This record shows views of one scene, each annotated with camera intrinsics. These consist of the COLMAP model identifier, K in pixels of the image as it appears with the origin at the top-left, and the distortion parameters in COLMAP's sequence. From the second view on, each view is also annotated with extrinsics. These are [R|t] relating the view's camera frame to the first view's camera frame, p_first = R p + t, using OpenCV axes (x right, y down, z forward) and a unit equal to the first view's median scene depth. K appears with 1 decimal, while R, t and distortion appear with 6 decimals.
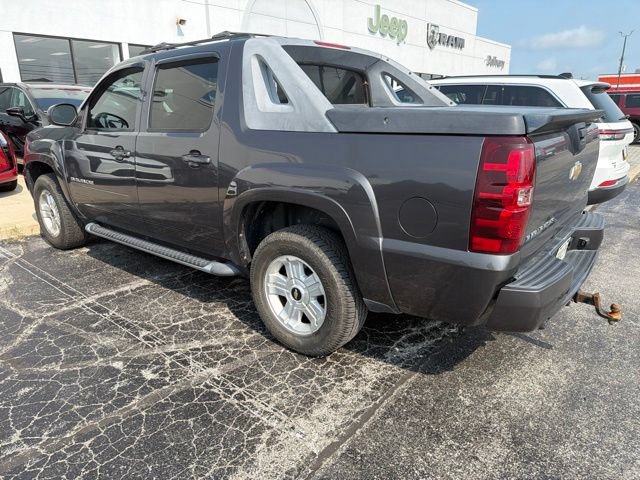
lens RADIAL K [[454.6, 0, 315.5], [0, 454.6, 241.3], [0, 0, 1]] dist [0.029510, -0.035299]
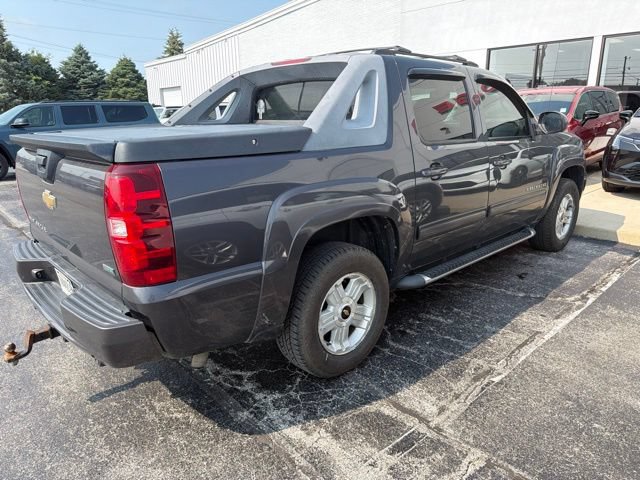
lens RADIAL K [[454.6, 0, 321.2], [0, 454.6, 229.3], [0, 0, 1]] dist [0.029510, -0.035299]
pose [[-0.136317, 0.260860, -0.955704, 1.218265], [-0.258462, 0.921933, 0.288508, -0.446907], [0.956355, 0.286342, -0.058253, 1.386059]]
